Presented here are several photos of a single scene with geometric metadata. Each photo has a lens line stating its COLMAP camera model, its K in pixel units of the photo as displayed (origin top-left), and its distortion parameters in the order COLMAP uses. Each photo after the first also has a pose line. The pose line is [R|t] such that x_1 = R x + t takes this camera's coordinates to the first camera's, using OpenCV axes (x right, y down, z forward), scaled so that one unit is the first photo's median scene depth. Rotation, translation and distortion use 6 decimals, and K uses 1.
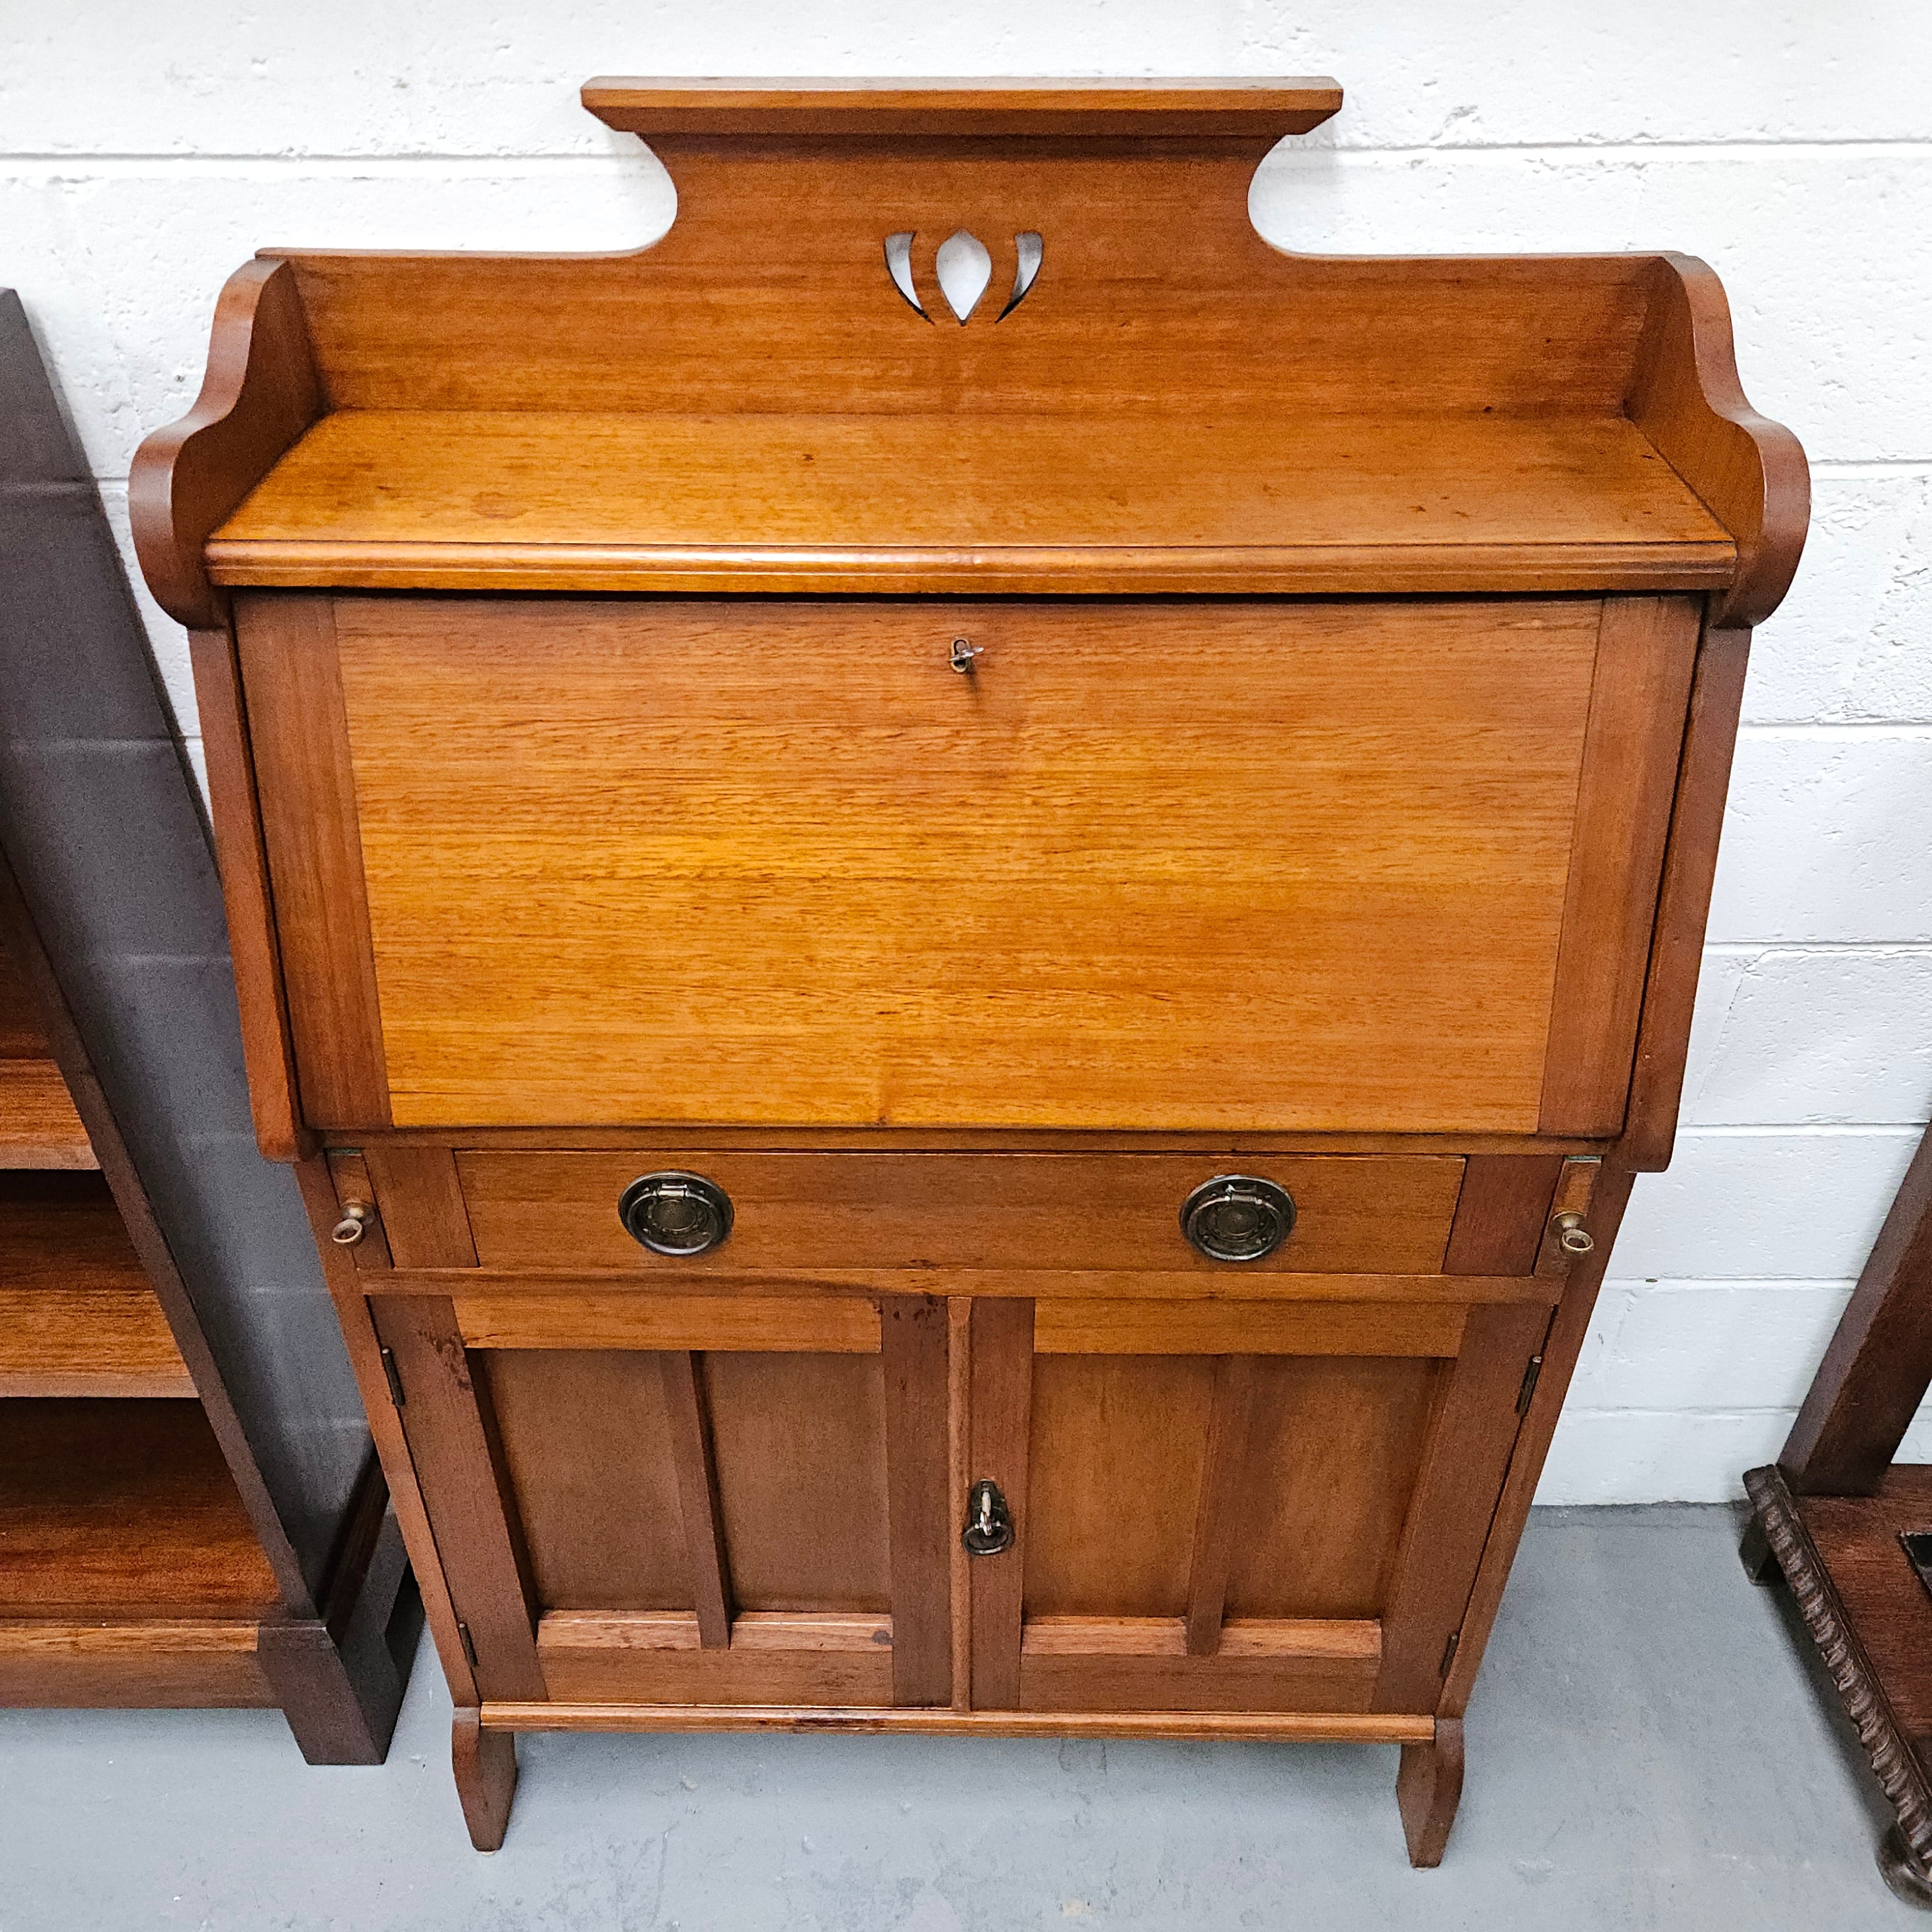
lens RADIAL K [[1734.3, 0, 948.0], [0, 1734.3, 947.6], [0, 0, 1]] dist [0.066051, -0.062906]
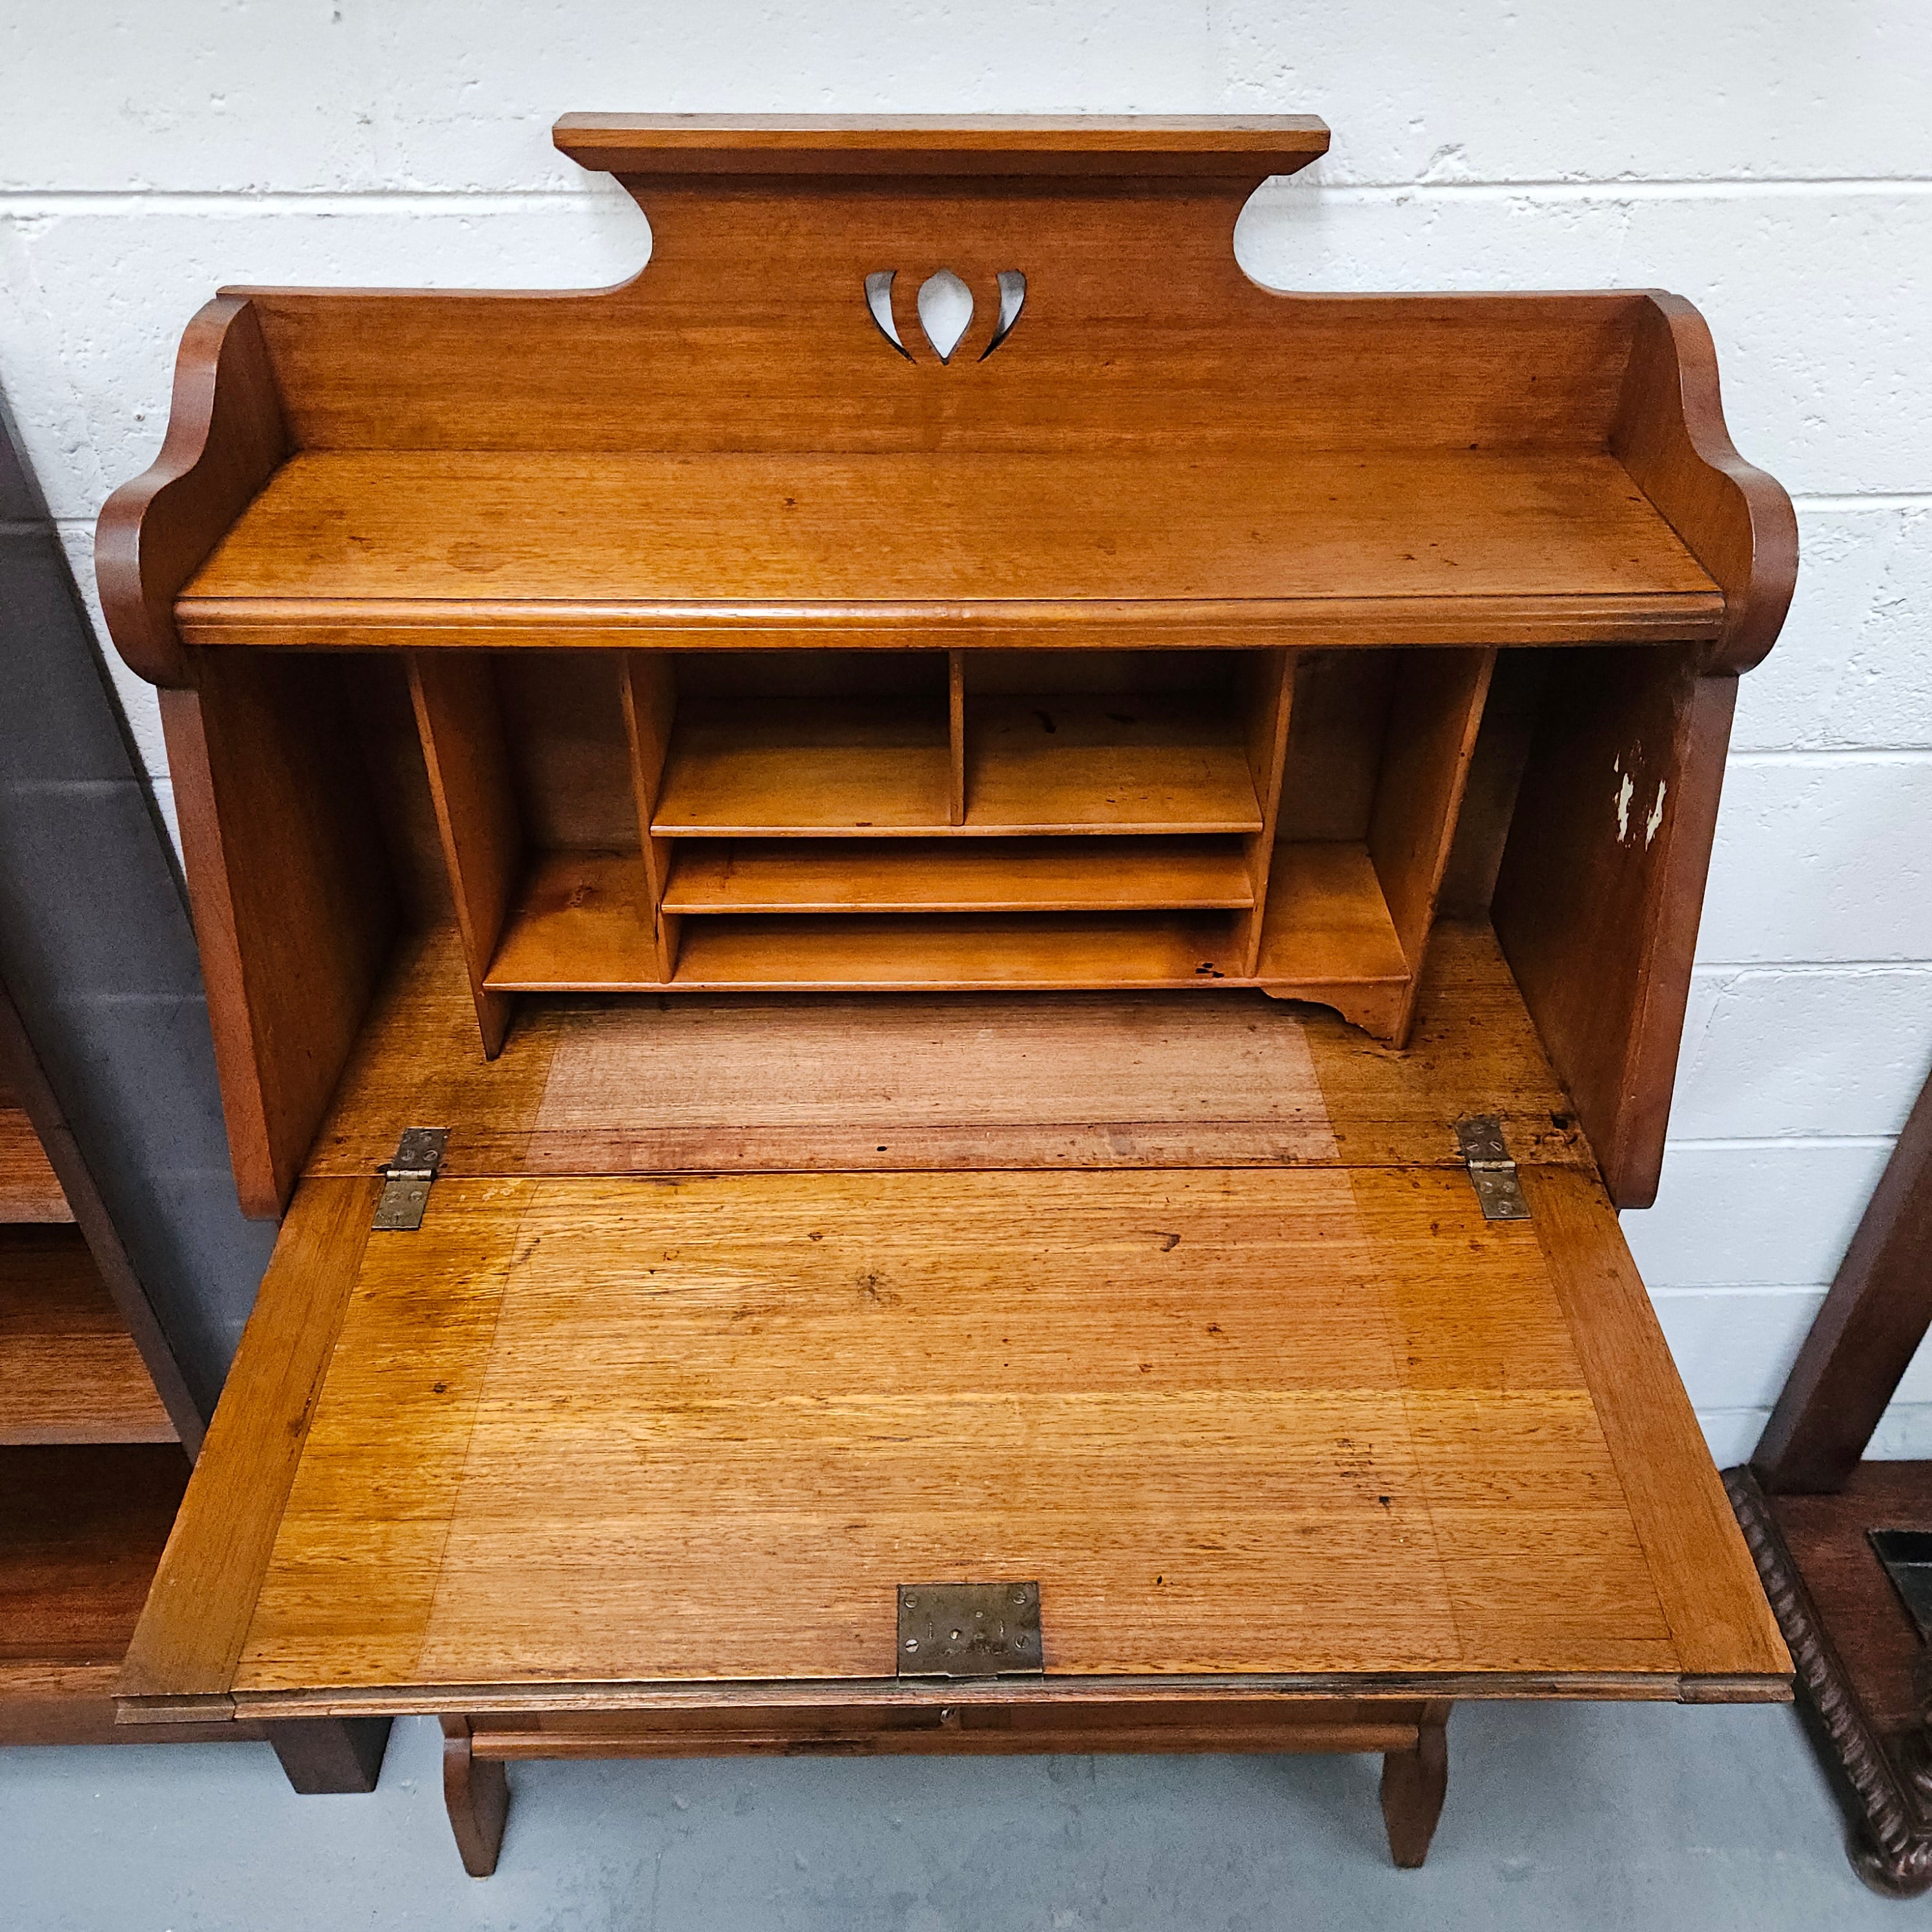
lens RADIAL K [[1734.3, 0, 962.0], [0, 1734.3, 964.2], [0, 0, 1]] dist [0.066051, -0.062906]
pose [[0.999560, -0.011915, 0.027181, -0.012892], [0.011183, 0.999575, 0.026936, -0.044997], [-0.027491, -0.026620, 0.999268, 0.006729]]
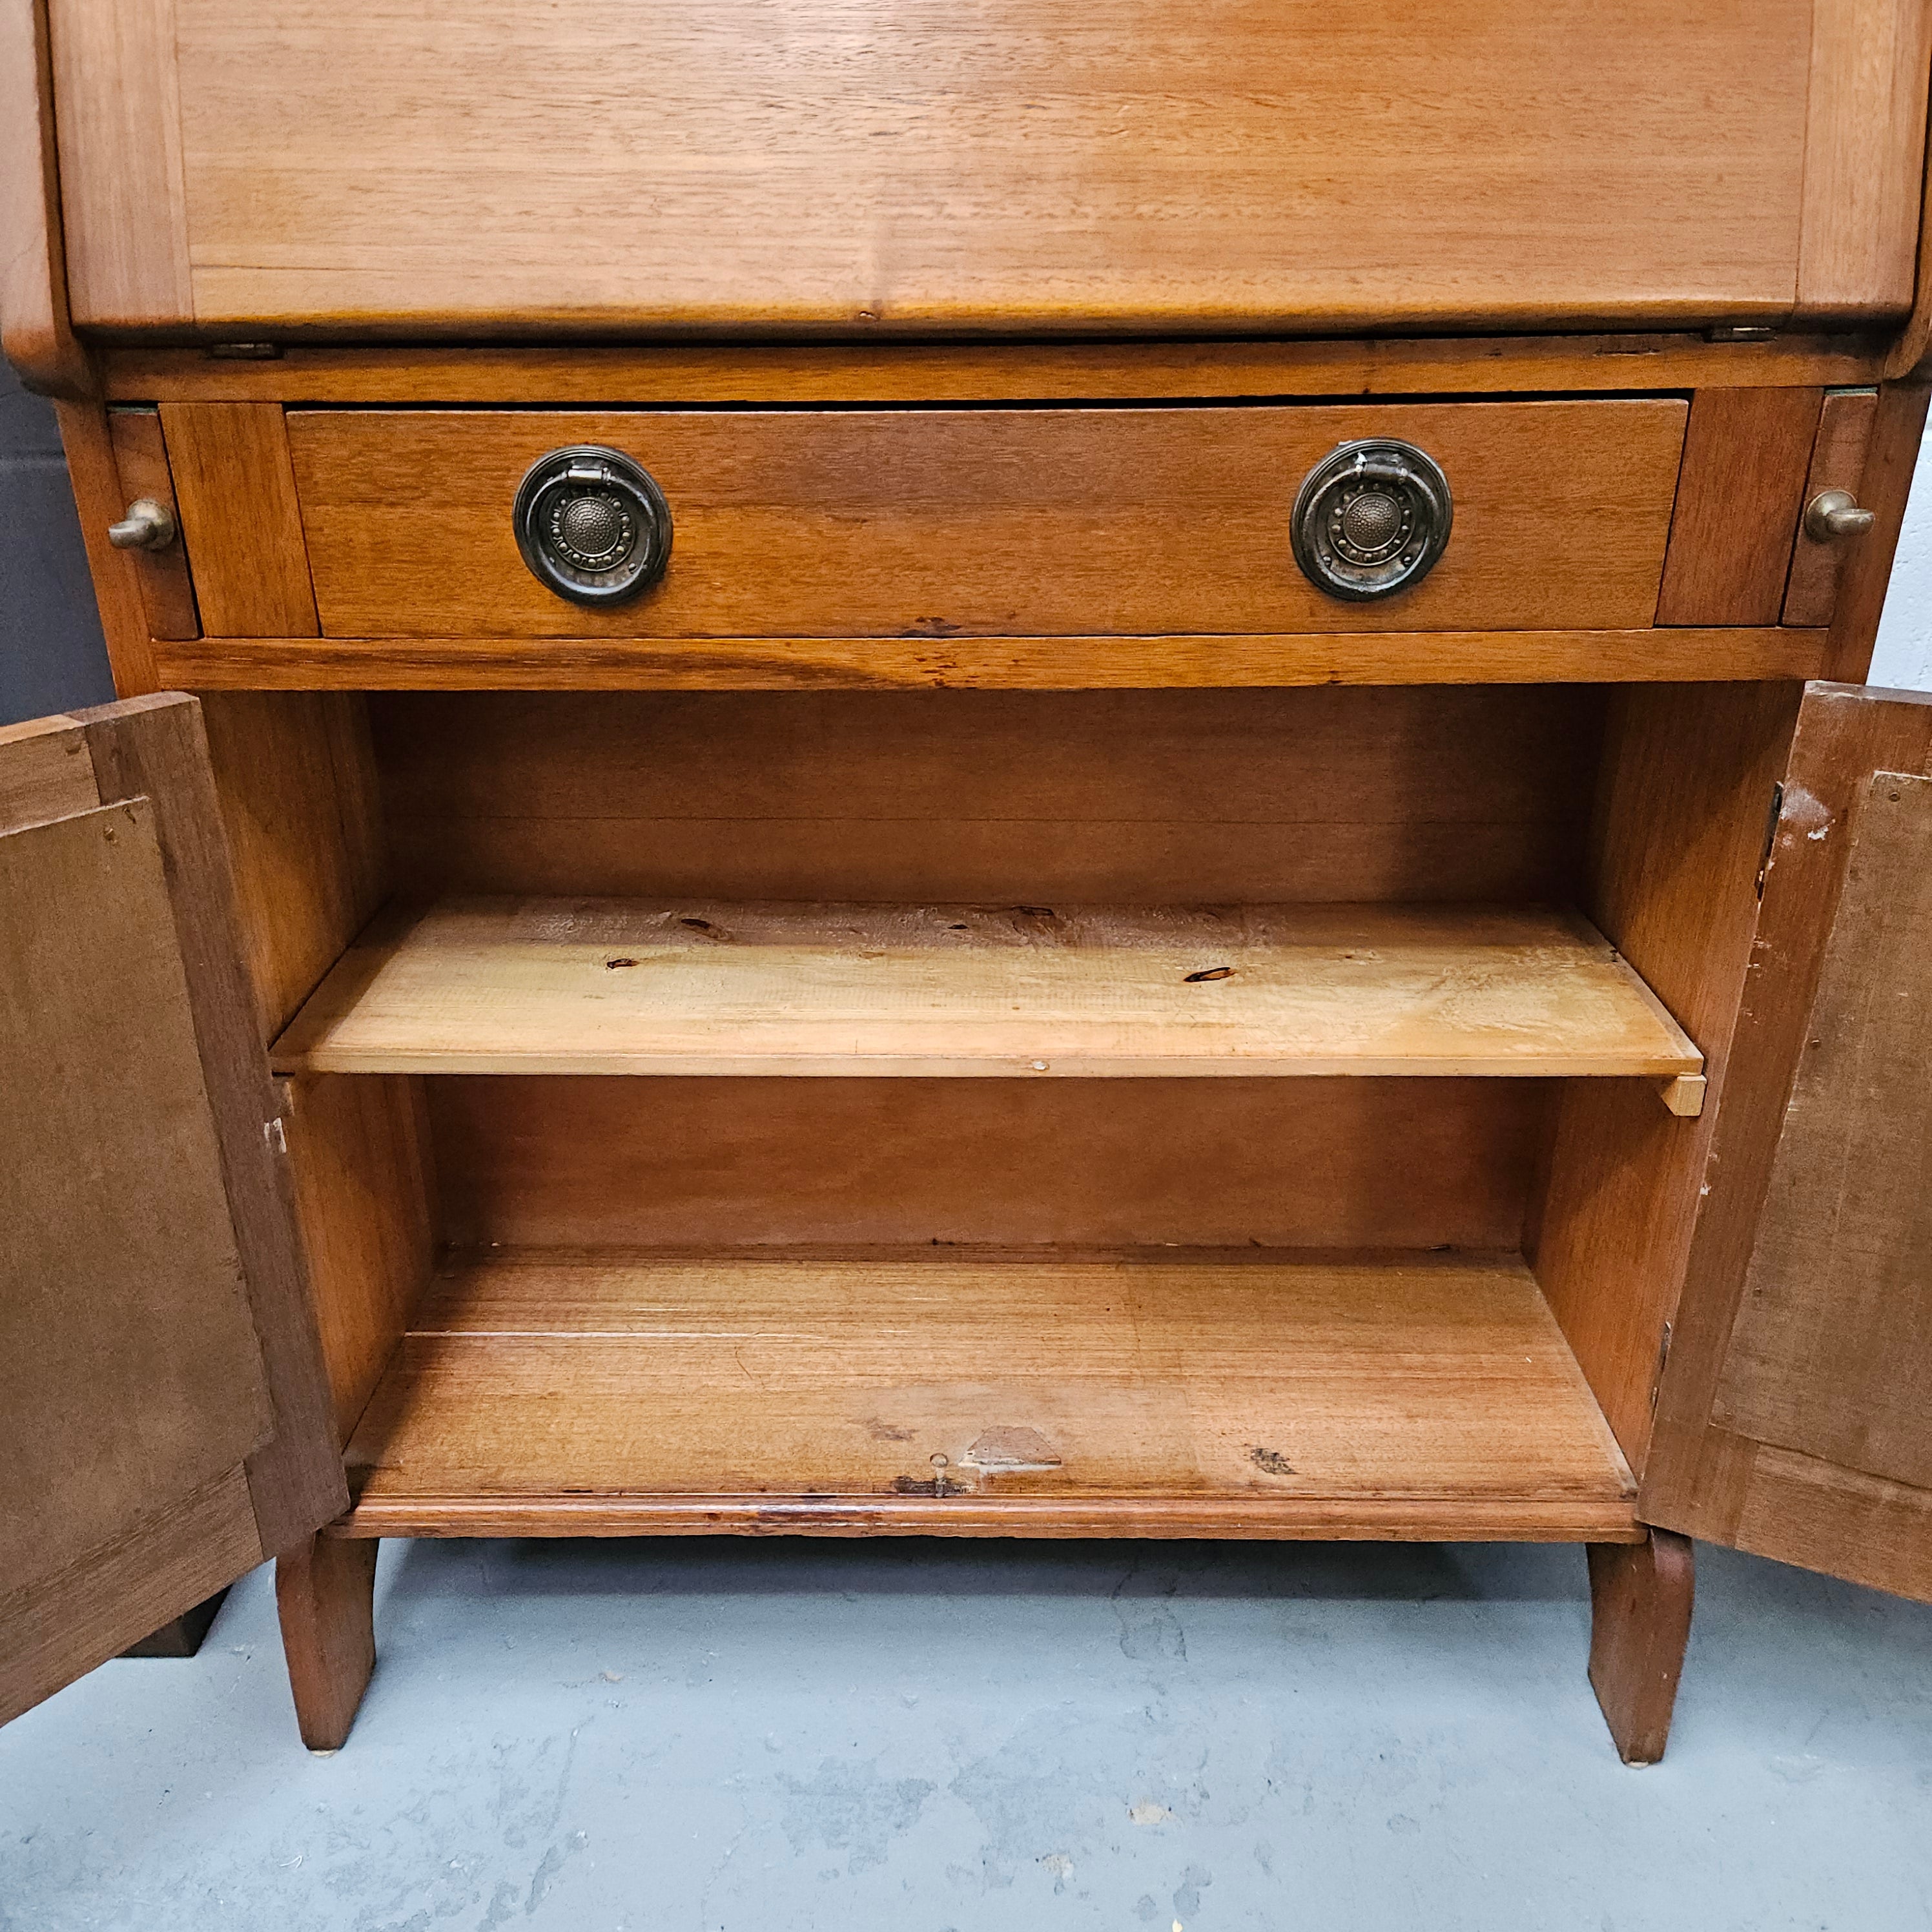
lens RADIAL K [[1734.3, 0, 956.9], [0, 1734.3, 963.4], [0, 0, 1]] dist [0.066051, -0.062906]
pose [[0.999995, -0.003273, 0.000492, -0.006539], [0.003304, 0.978676, -0.205385, 0.522836], [0.000191, 0.205385, 0.978681, 0.357122]]
